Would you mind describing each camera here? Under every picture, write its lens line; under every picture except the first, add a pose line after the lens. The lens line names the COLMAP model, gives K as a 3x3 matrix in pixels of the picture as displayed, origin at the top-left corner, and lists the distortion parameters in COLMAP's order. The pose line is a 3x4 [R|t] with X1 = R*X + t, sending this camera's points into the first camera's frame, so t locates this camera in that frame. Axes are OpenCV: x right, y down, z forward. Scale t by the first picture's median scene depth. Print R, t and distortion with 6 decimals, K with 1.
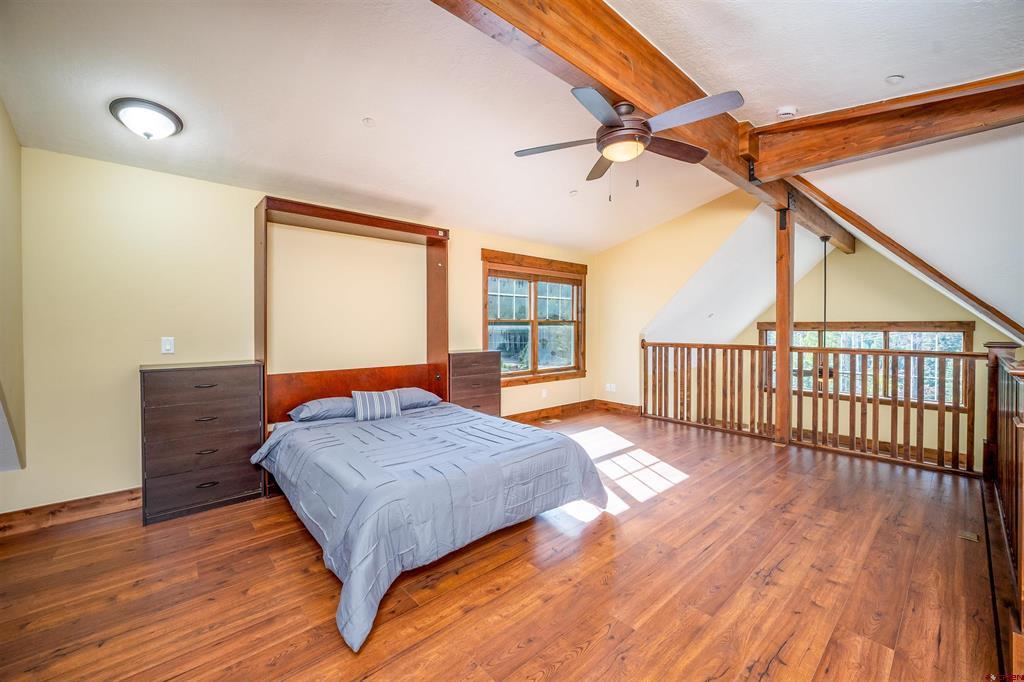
lens RADIAL K [[411.6, 0, 509.6], [0, 411.6, 336.8], [0, 0, 1]] dist [-0.000319, 0.000025]
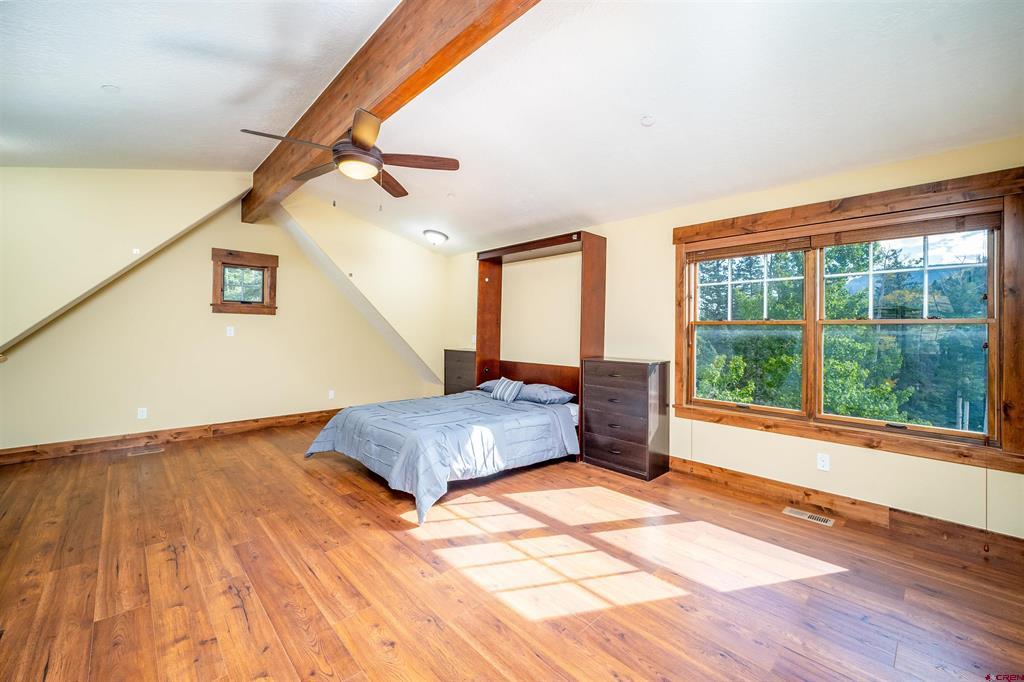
lens RADIAL K [[411.6, 0, 509.6], [0, 411.6, 336.8], [0, 0, 1]] dist [-0.000319, 0.000025]
pose [[0.024111, 0.013365, -0.999620, 1.478077], [-0.035413, 0.999294, 0.012507, -0.031836], [0.999082, 0.035098, 0.024568, 1.482372]]
